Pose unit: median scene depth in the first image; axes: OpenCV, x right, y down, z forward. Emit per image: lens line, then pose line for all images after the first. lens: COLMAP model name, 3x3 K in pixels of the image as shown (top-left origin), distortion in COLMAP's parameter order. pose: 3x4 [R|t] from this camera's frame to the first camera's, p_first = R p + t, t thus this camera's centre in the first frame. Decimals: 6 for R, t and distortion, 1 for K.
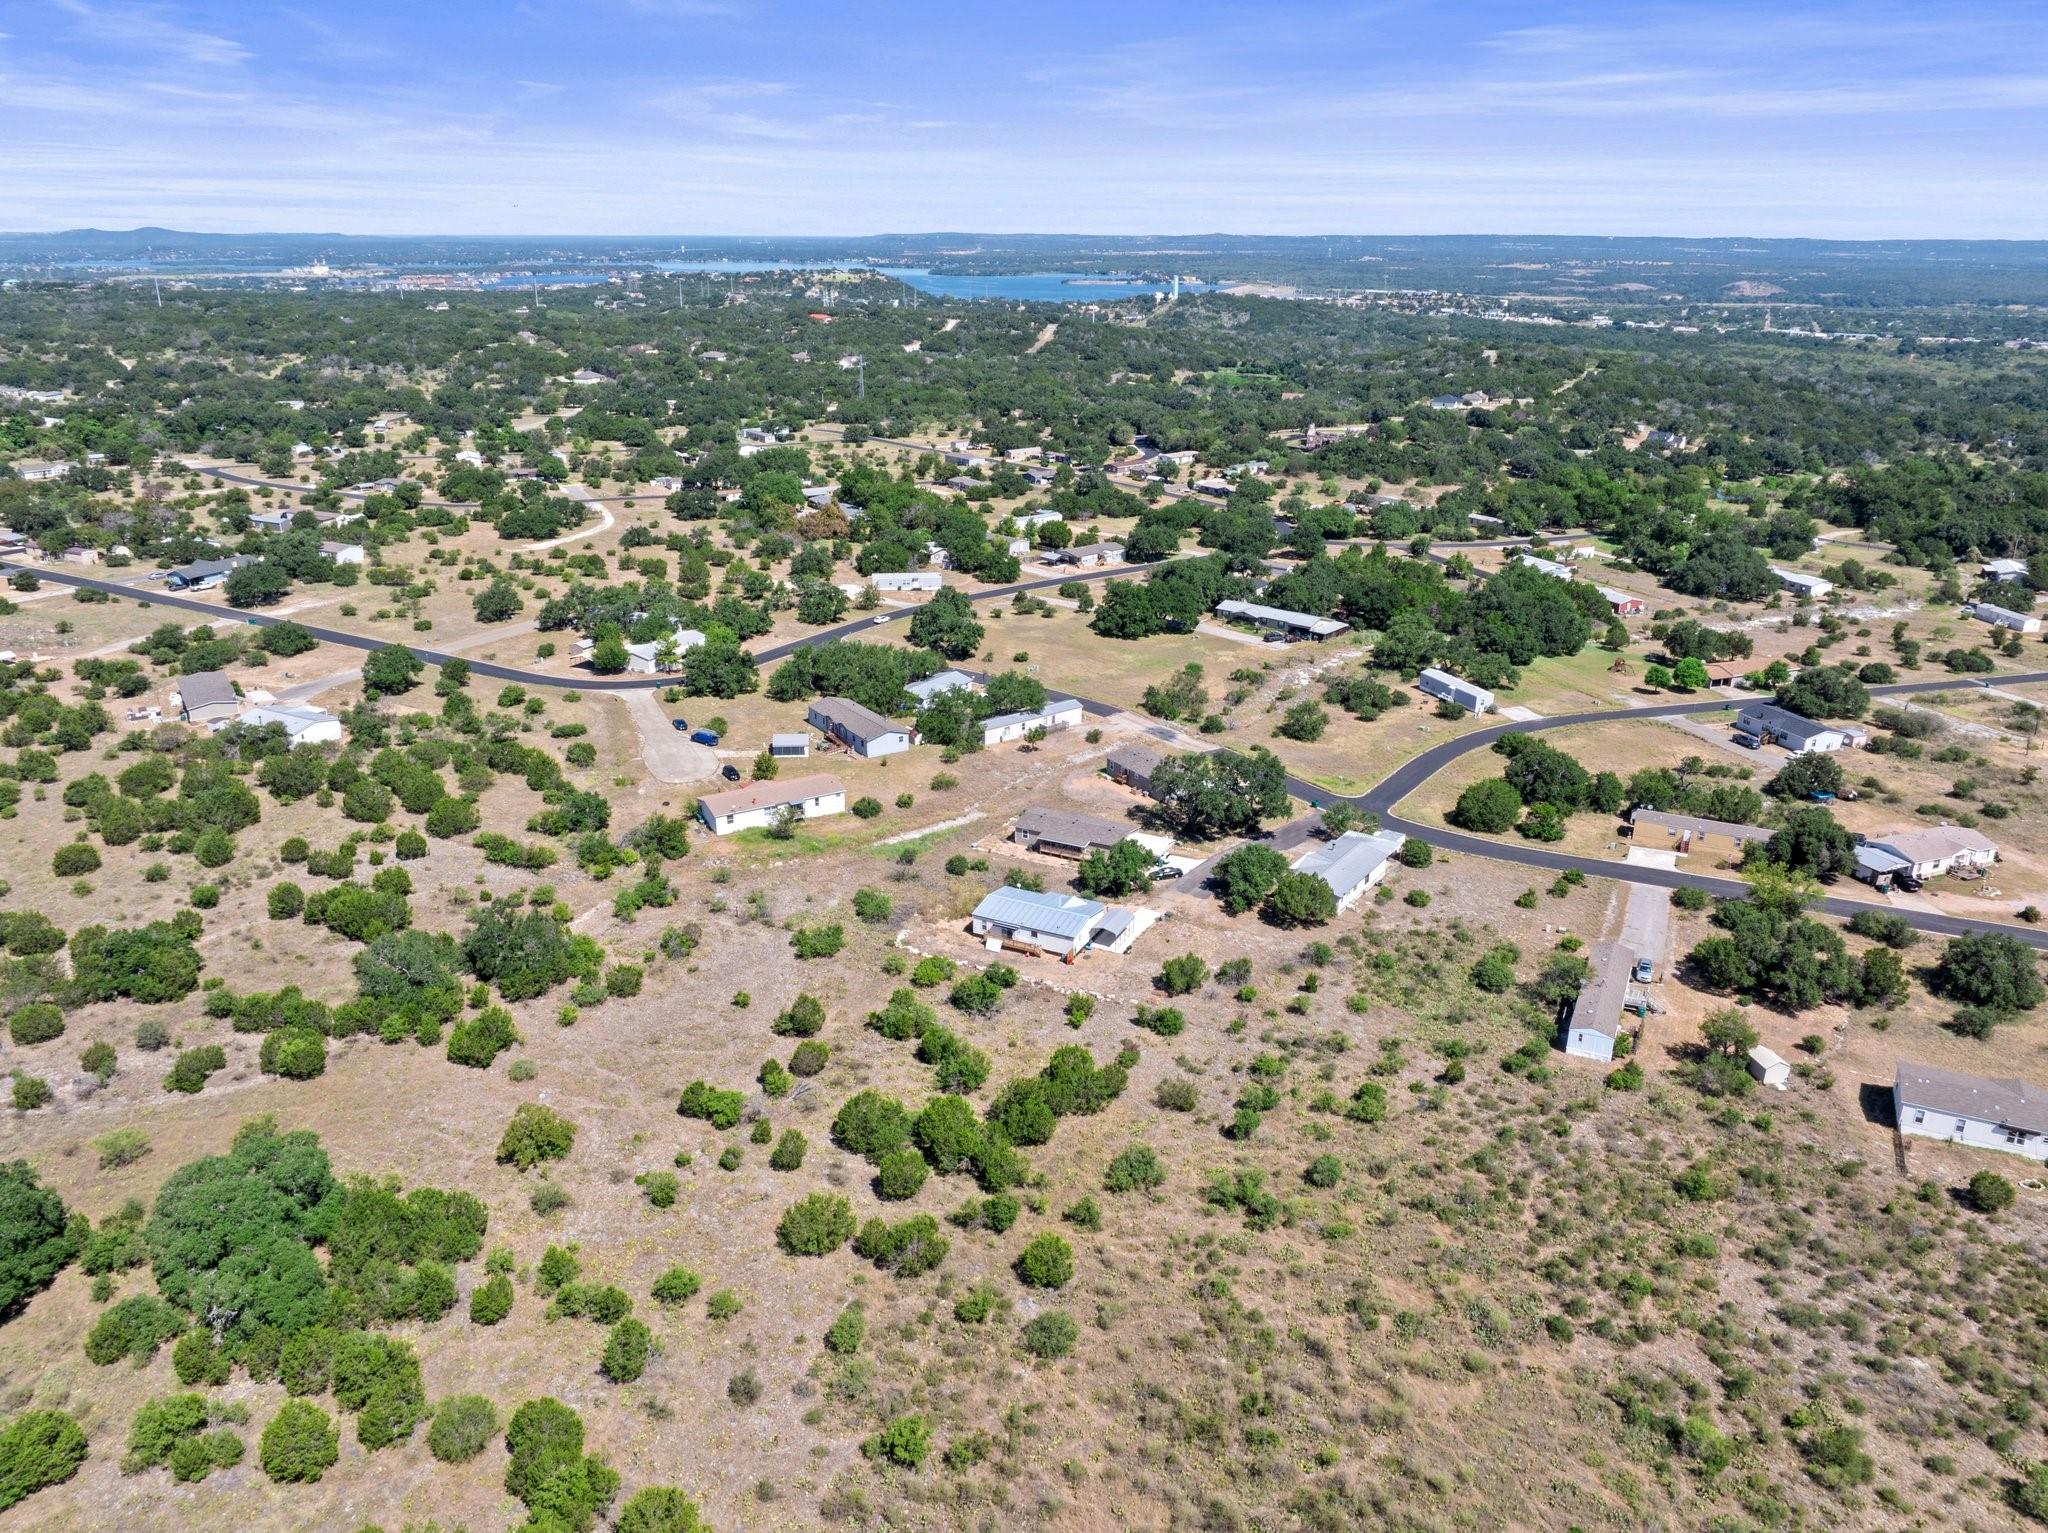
lens RADIAL K [[1433.9, 0, 1059.3], [0, 1433.9, 720.5], [0, 0, 1]] dist [-0.002675, -0.045564]
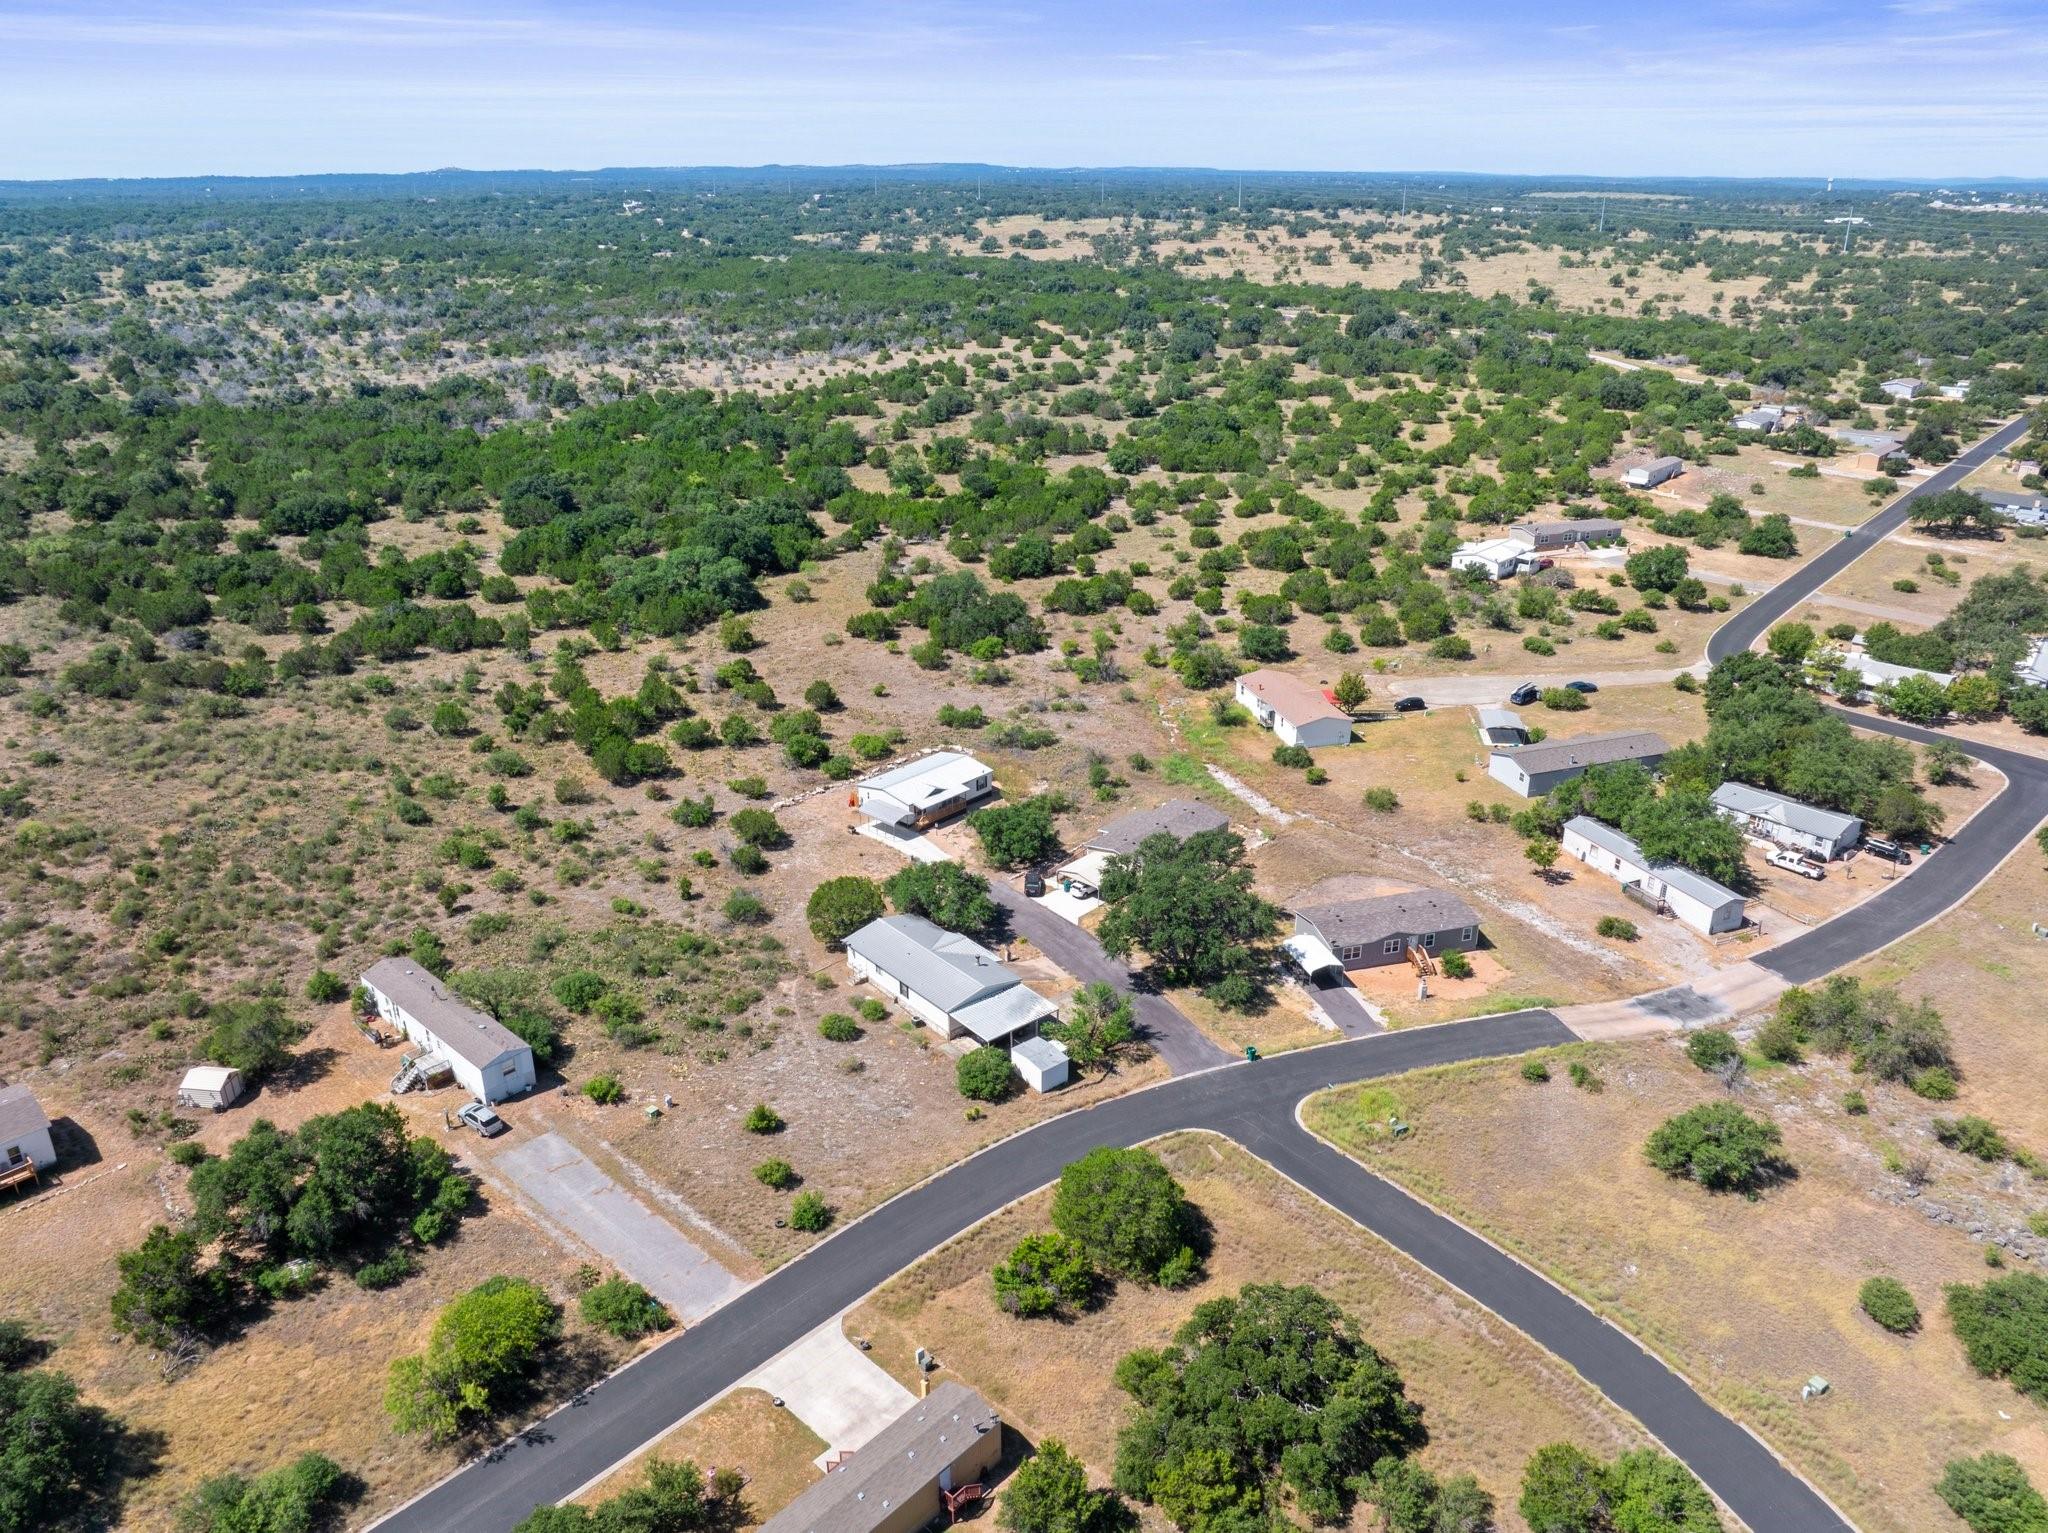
lens RADIAL K [[1450.7, 0, 1040.1], [0, 1450.7, 774.0], [0, 0, 1]] dist [-0.029982, -0.001243]
pose [[-0.279864, 0.359699, -0.890108, 0.602746], [-0.305018, 0.845804, 0.437698, -0.232062], [0.910296, 0.393995, -0.126996, 0.863510]]
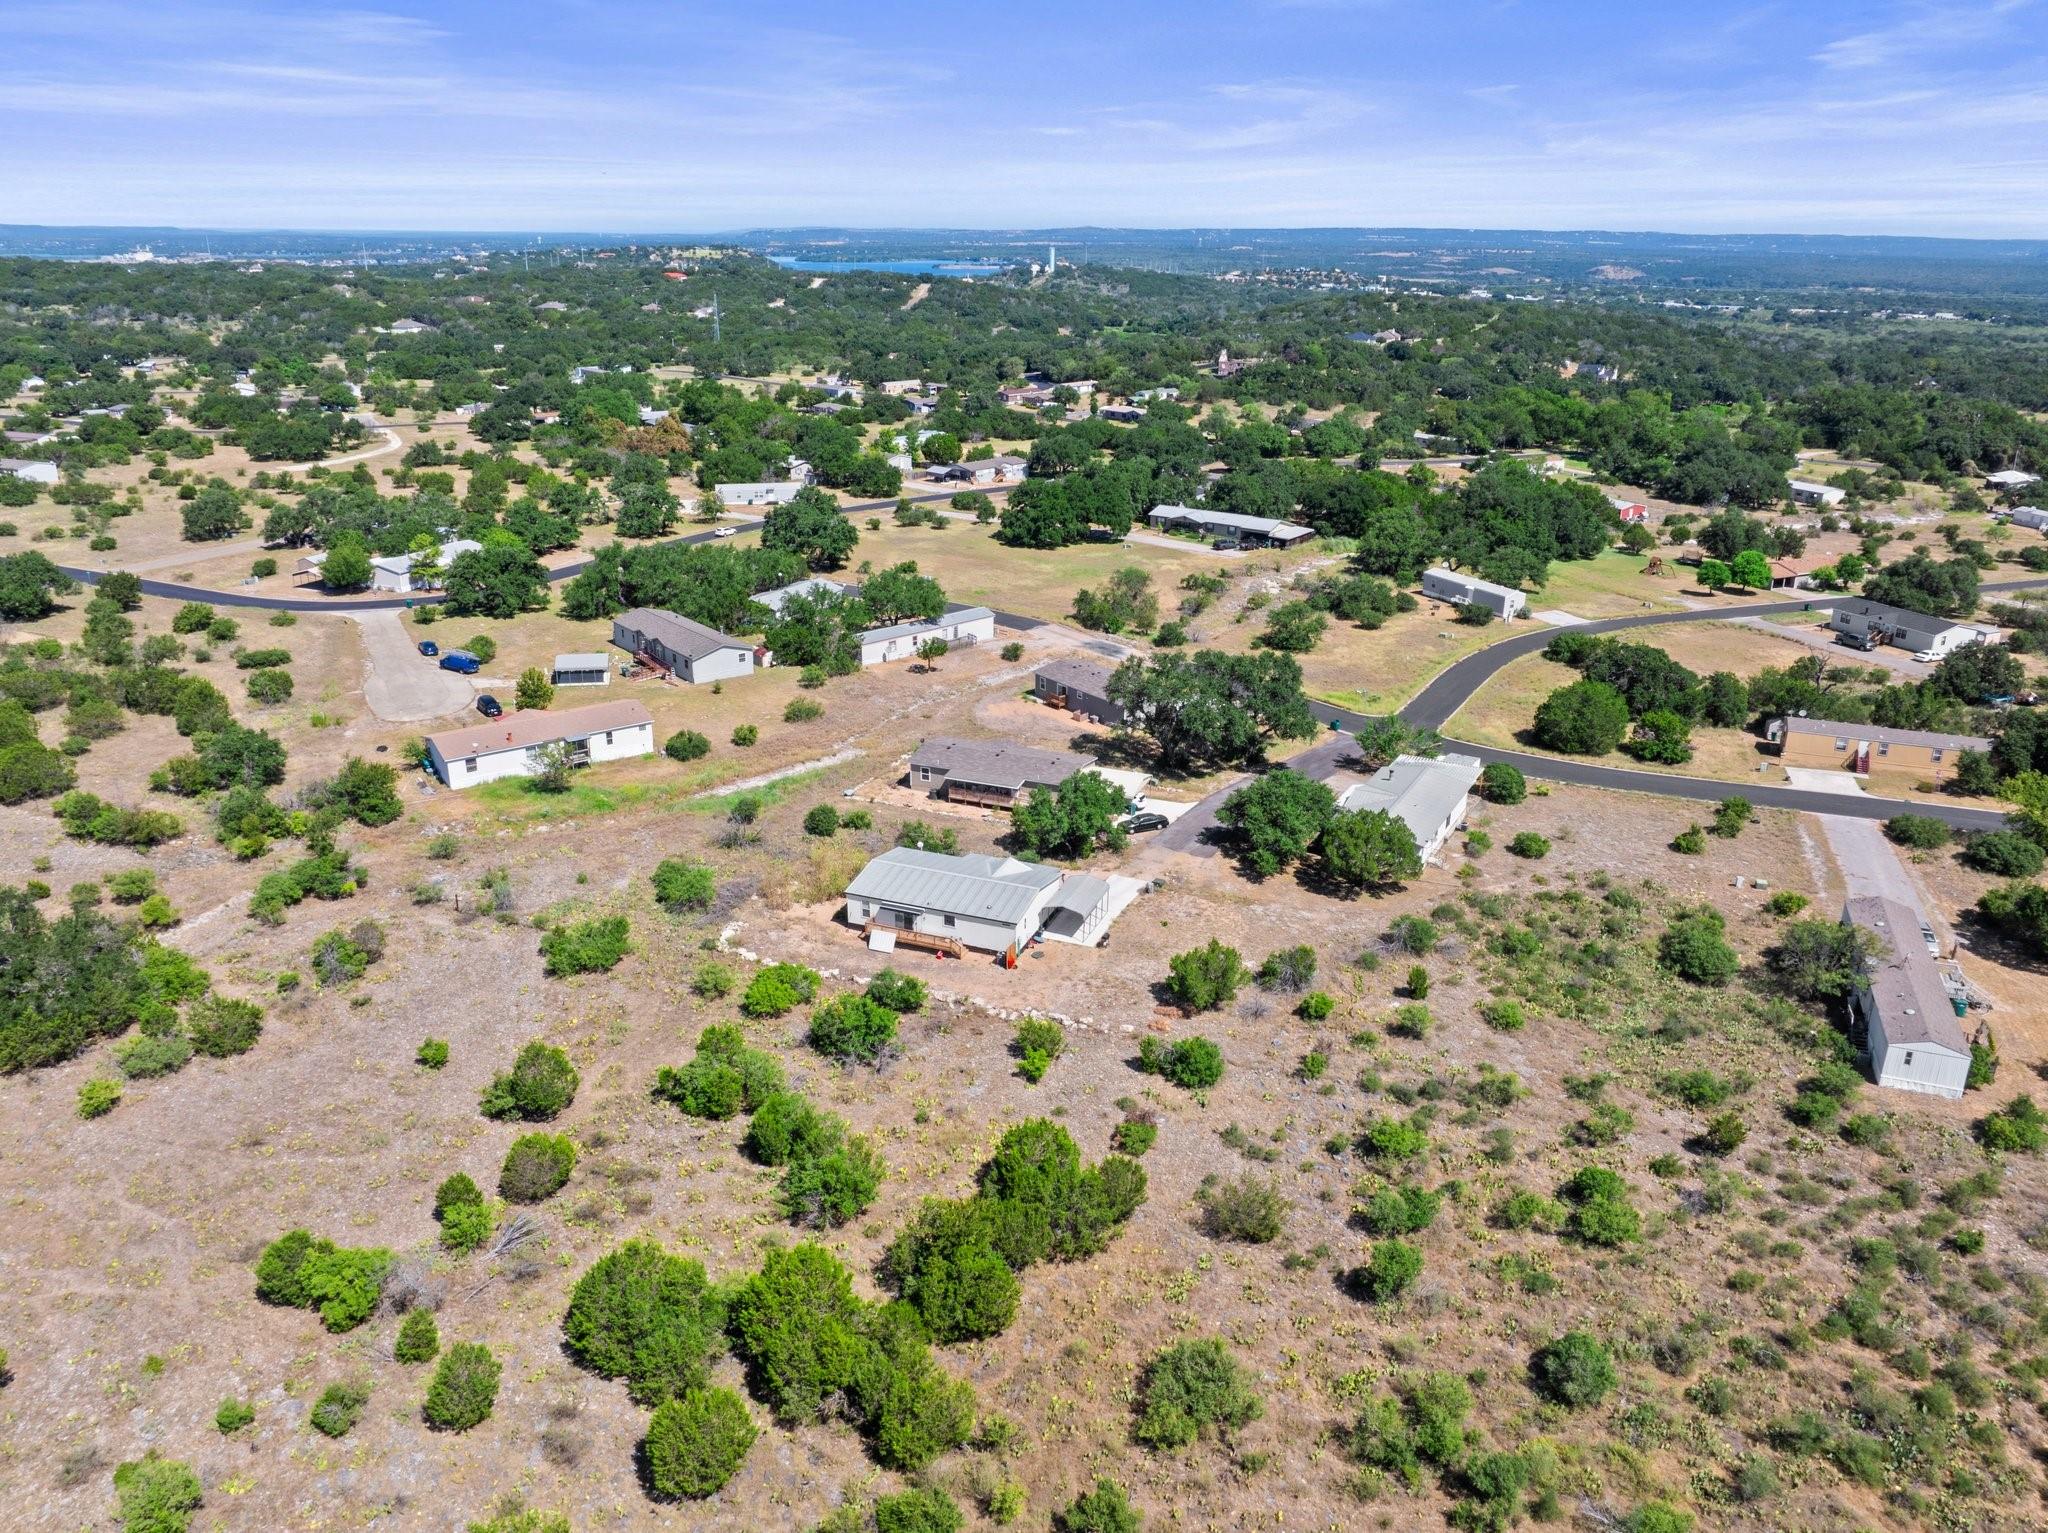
lens RADIAL K [[1431.0, 0, 1049.3], [0, 1431.0, 762.4], [0, 0, 1]] dist [-0.034453, -0.001706]
pose [[0.996849, -0.029233, 0.073742, -0.012655], [0.026880, 0.999103, 0.032706, 0.045078], [-0.074632, -0.030621, 0.996741, 0.281471]]
